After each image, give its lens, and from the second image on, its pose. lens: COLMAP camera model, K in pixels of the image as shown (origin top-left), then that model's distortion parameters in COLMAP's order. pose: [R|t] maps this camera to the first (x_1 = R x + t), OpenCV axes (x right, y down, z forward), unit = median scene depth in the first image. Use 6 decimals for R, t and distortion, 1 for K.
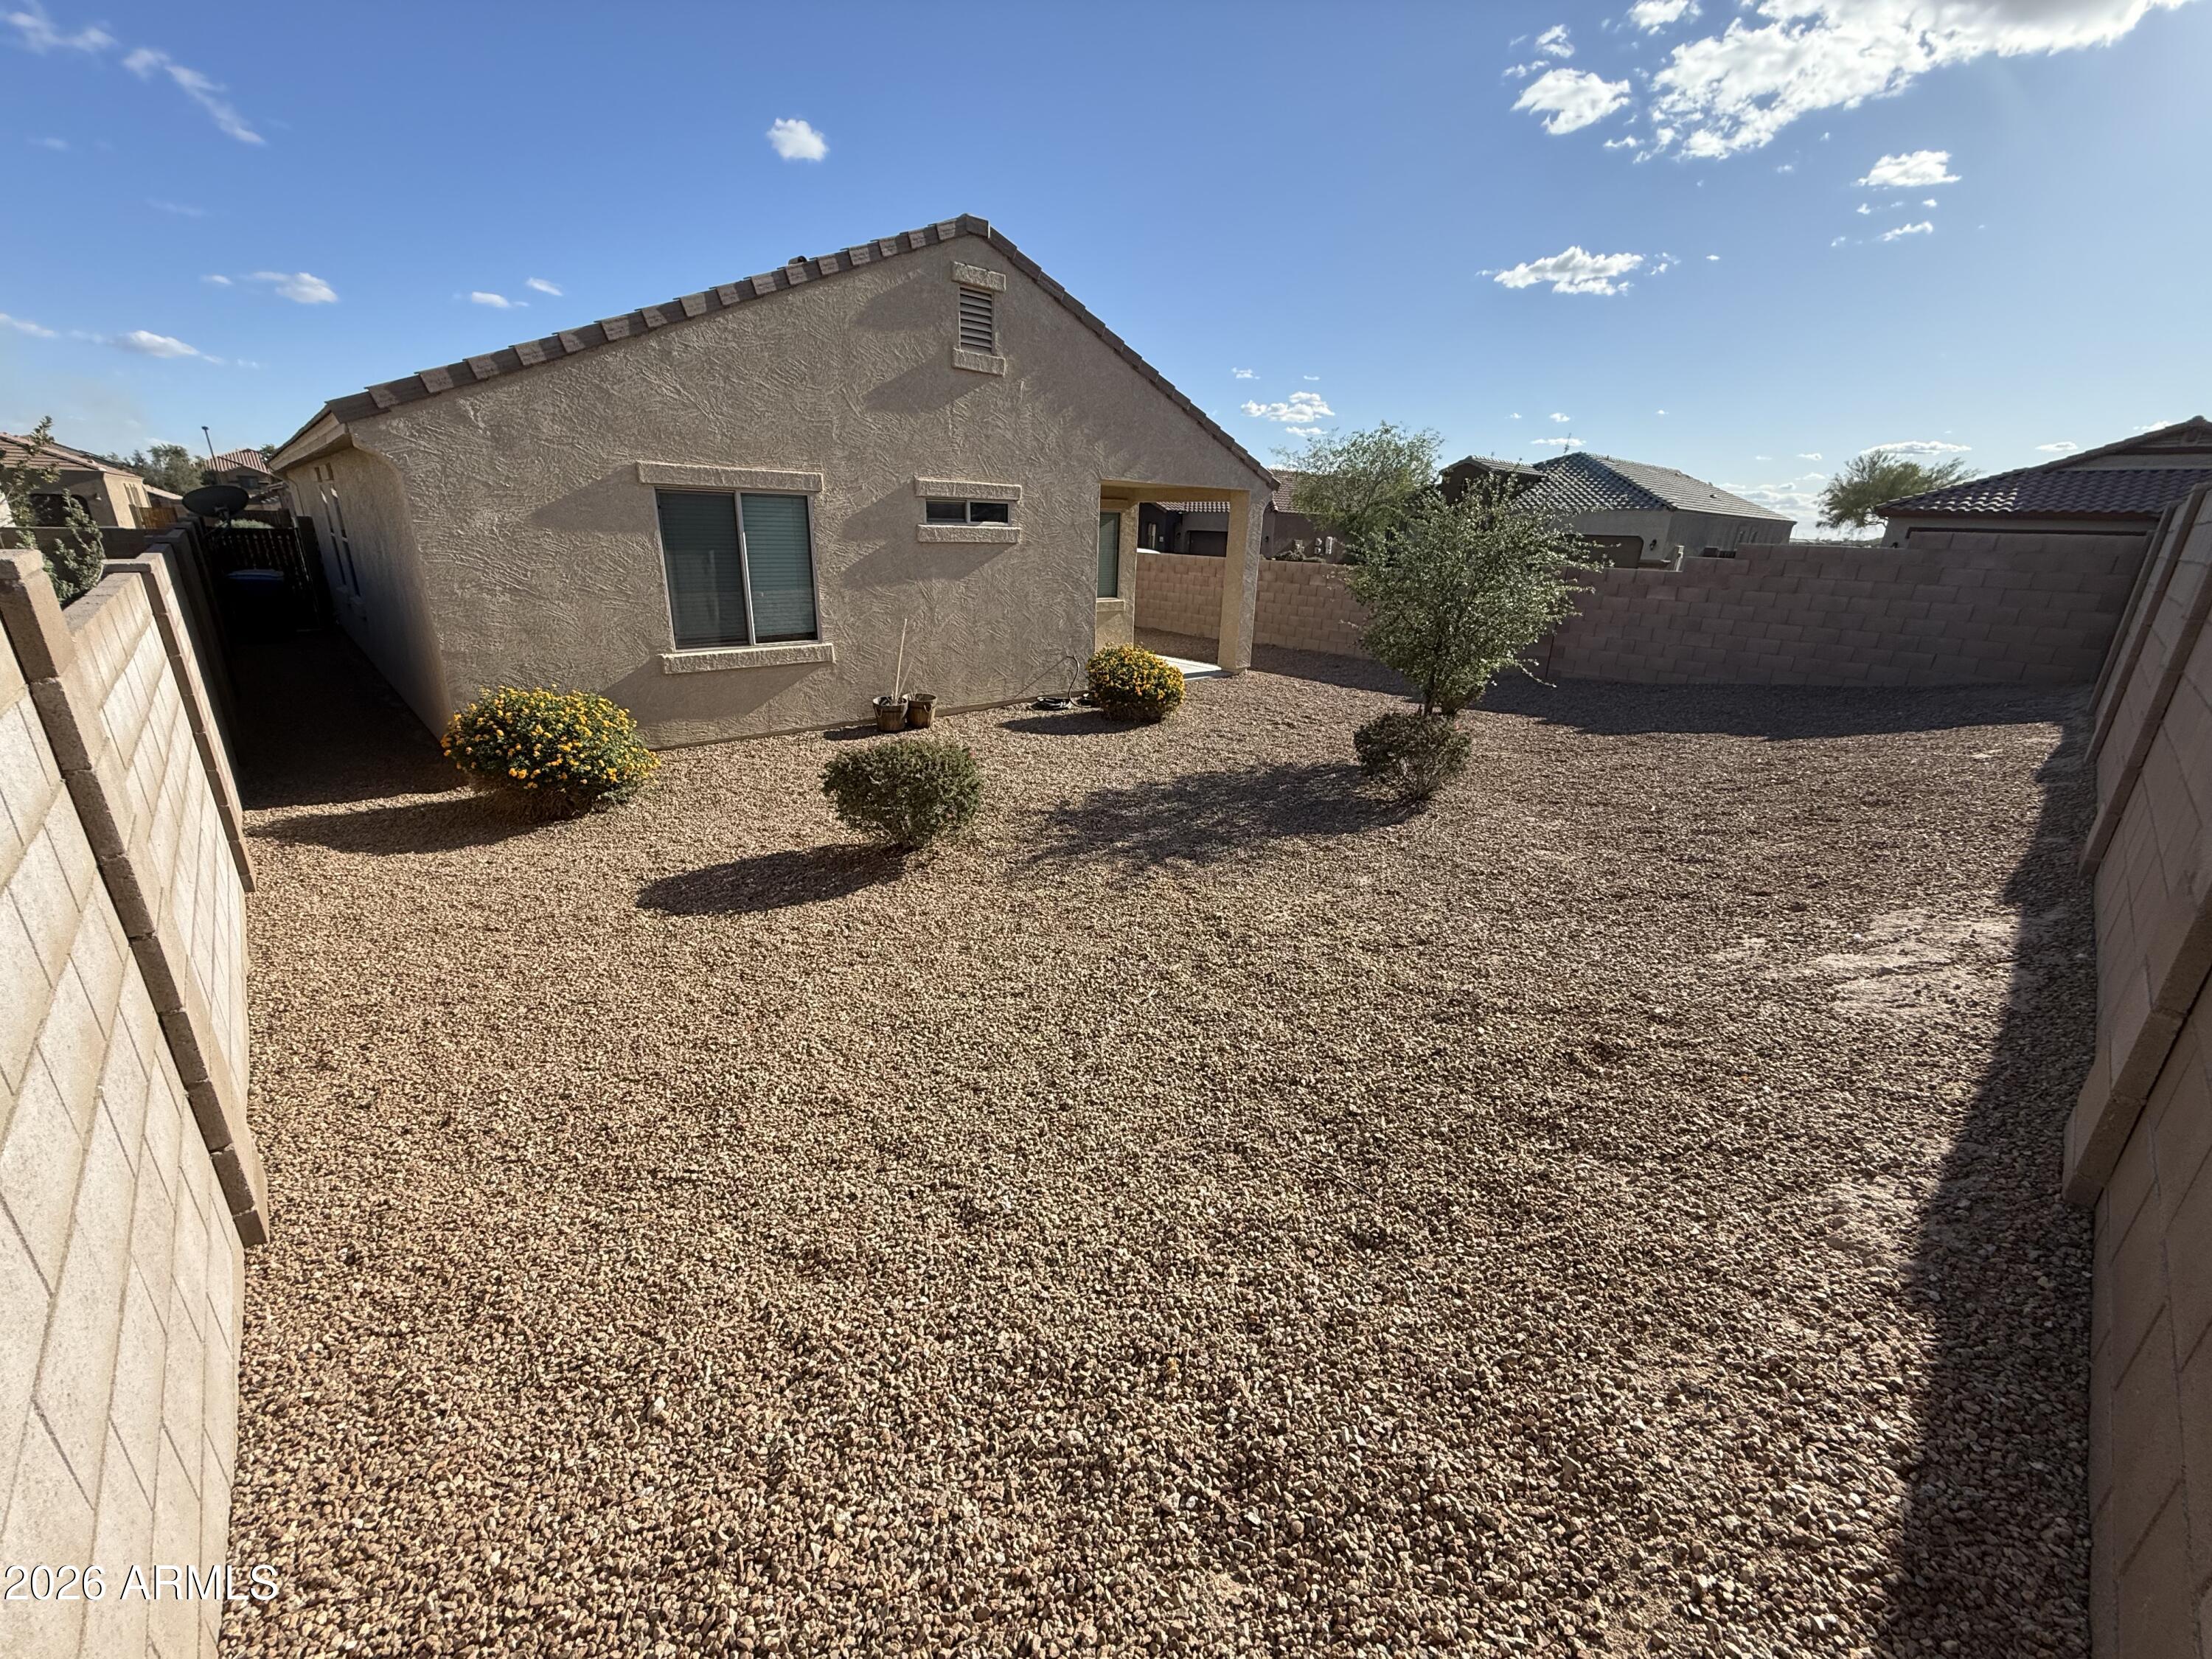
lens RADIAL K [[880.2, 0, 1111.4], [0, 880.2, 839.7], [0, 0, 1]] dist [0.002536, -0.000804]
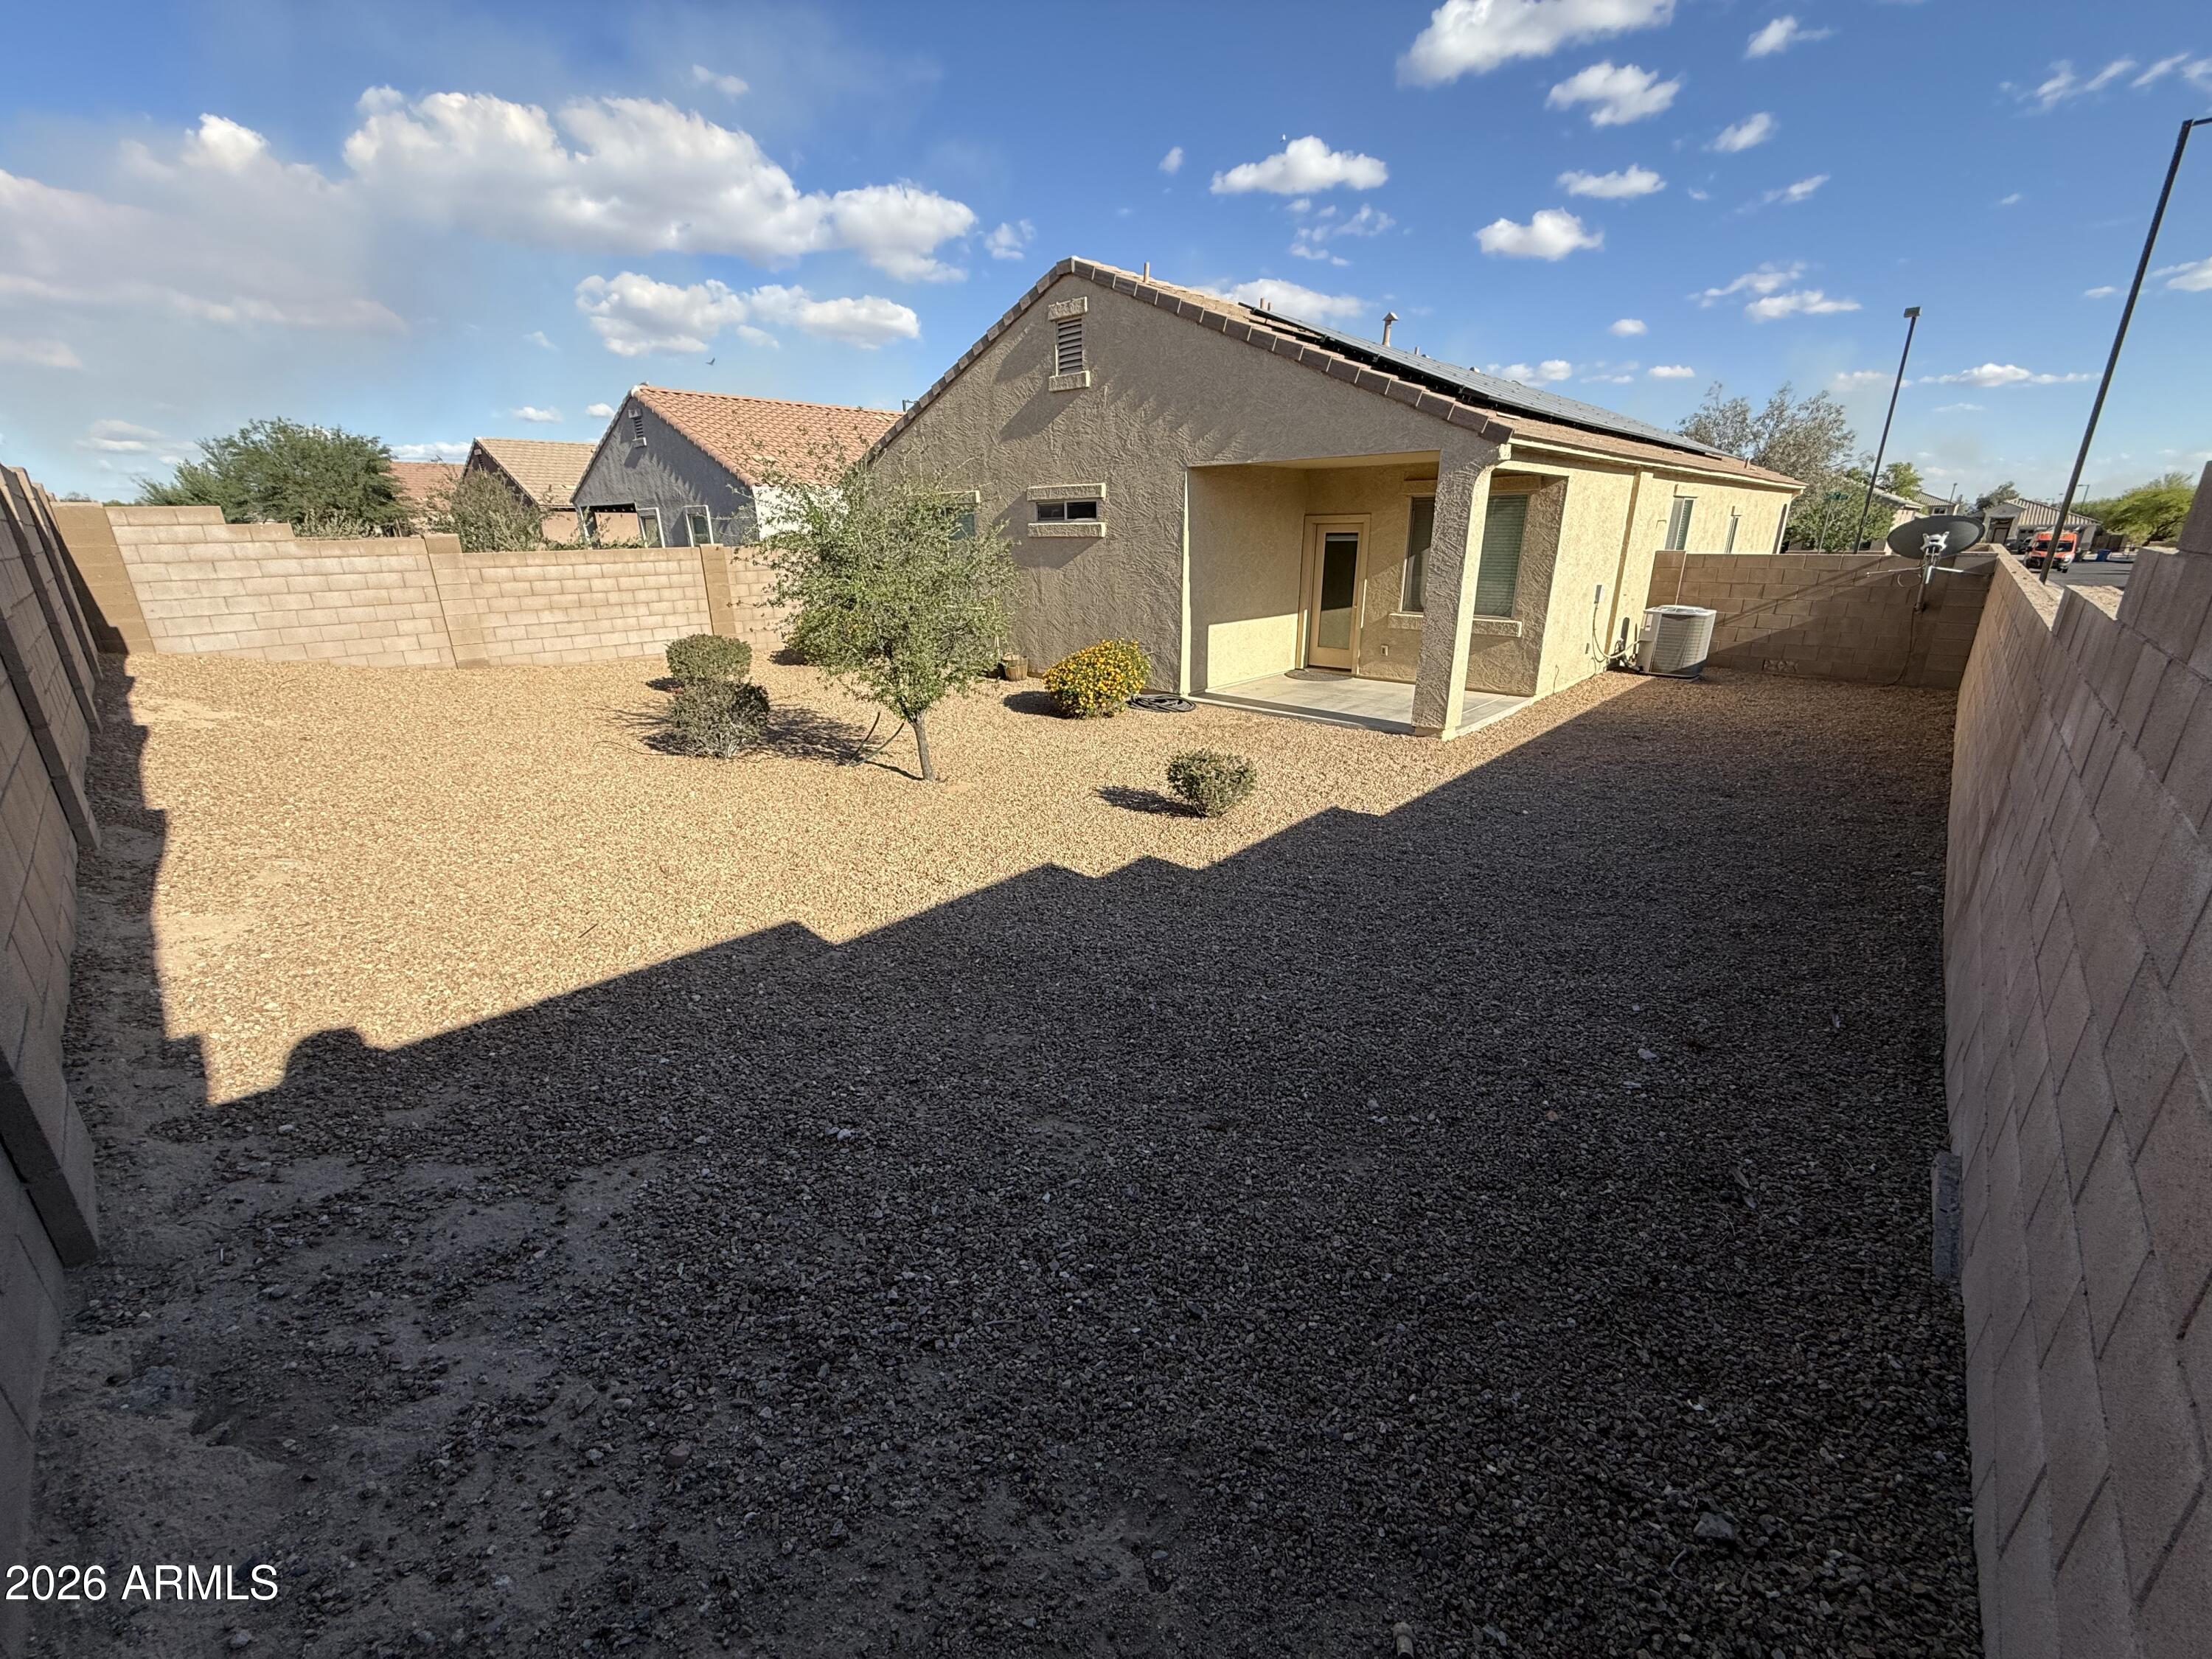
lens RADIAL K [[880.2, 0, 1106.5], [0, 880.2, 826.0], [0, 0, 1]] dist [0.002536, -0.000804]
pose [[0.055881, 0.292032, -0.954775, 1.119167], [-0.323519, 0.909973, 0.259394, -0.325097], [0.944570, 0.294392, 0.145328, 1.043408]]
